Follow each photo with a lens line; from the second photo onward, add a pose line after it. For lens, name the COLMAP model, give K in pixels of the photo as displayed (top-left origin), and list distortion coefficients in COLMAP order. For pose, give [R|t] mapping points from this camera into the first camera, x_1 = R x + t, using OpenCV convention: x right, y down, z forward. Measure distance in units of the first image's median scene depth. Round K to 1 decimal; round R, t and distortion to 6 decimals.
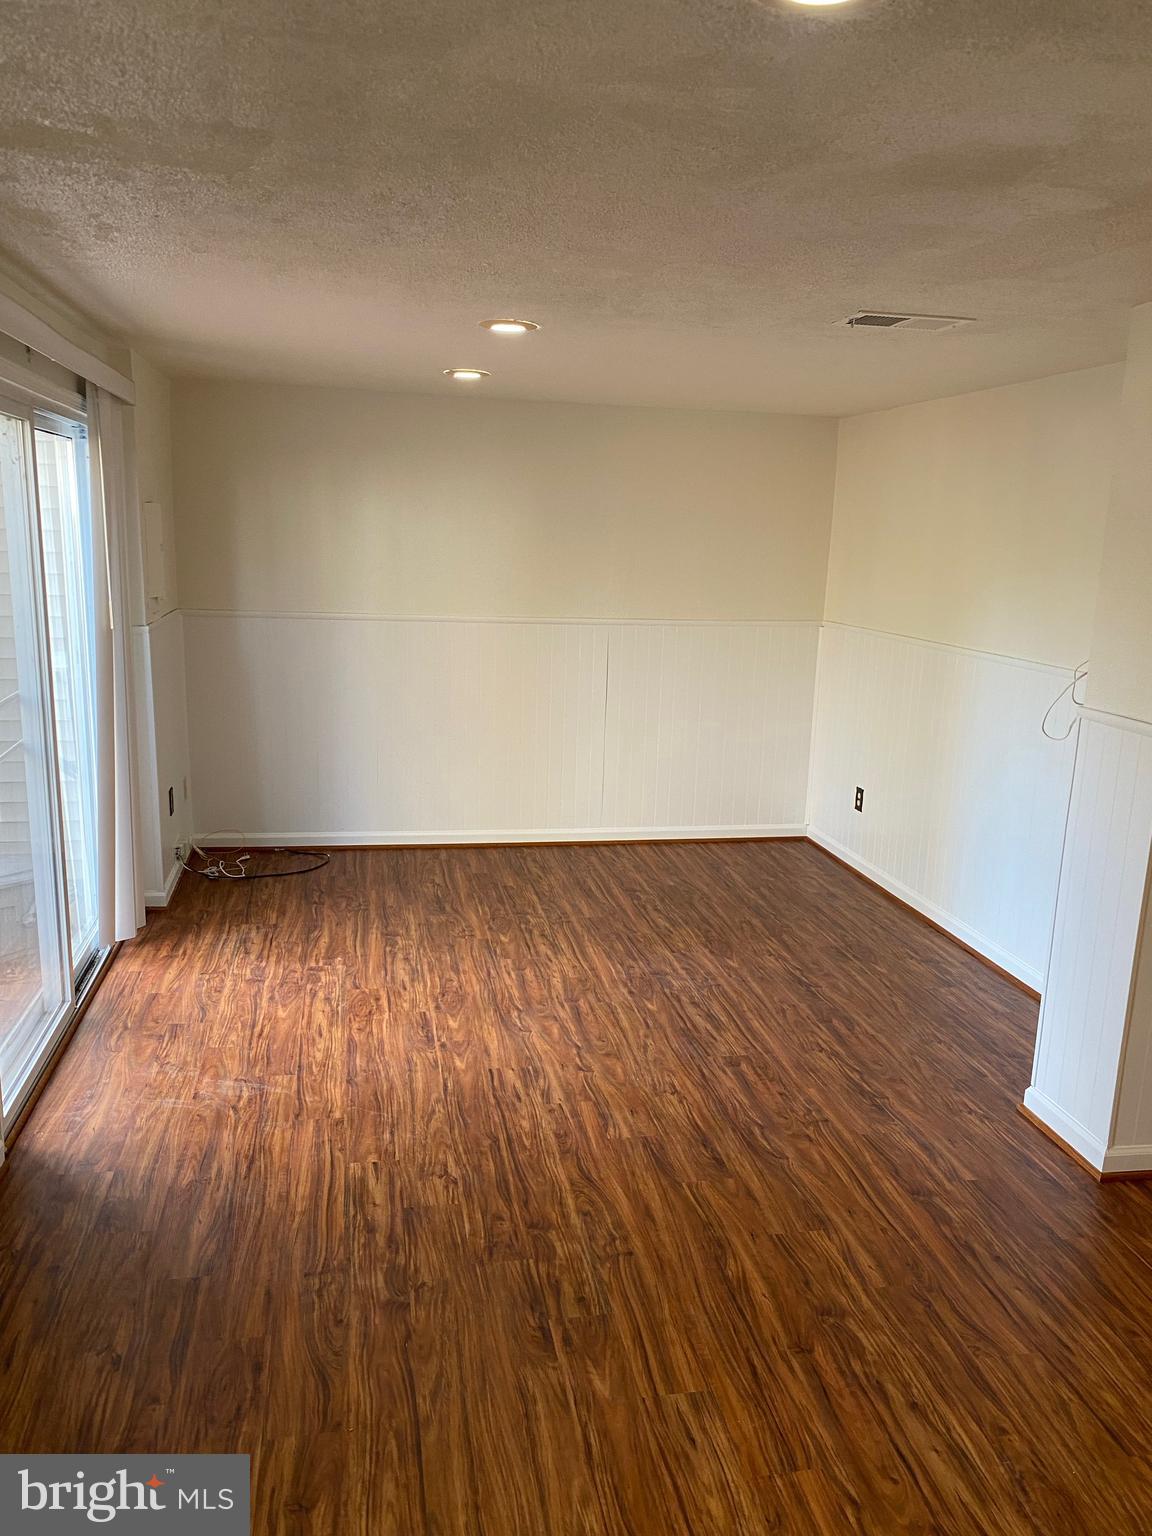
lens RADIAL K [[1169.6, 0, 576.6], [0, 1169.6, 768.1], [0, 0, 1]] dist [0.008622, 0.000574]
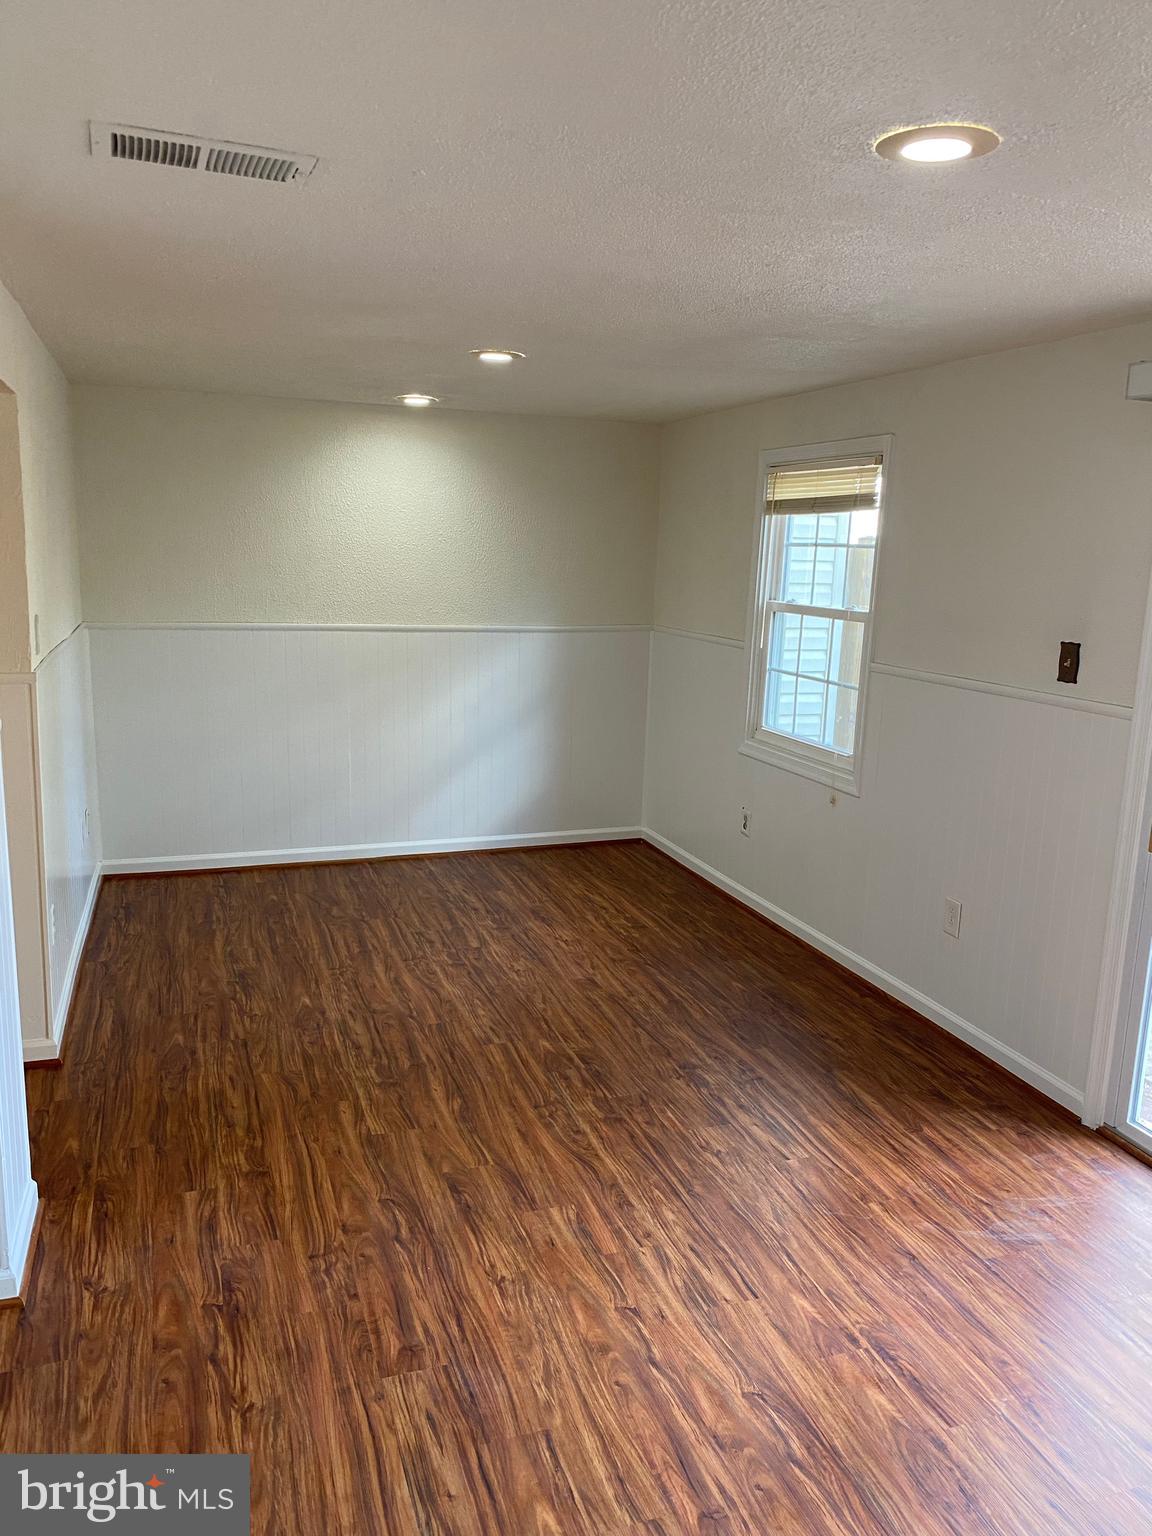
lens RADIAL K [[1169.6, 0, 577.1], [0, 1169.6, 767.1], [0, 0, 1]] dist [0.008622, 0.000574]
pose [[-0.987426, -0.035725, -0.153990, 0.179765], [-0.091839, 0.922515, 0.374875, -0.346417], [0.128666, 0.384304, -0.914197, 1.731183]]
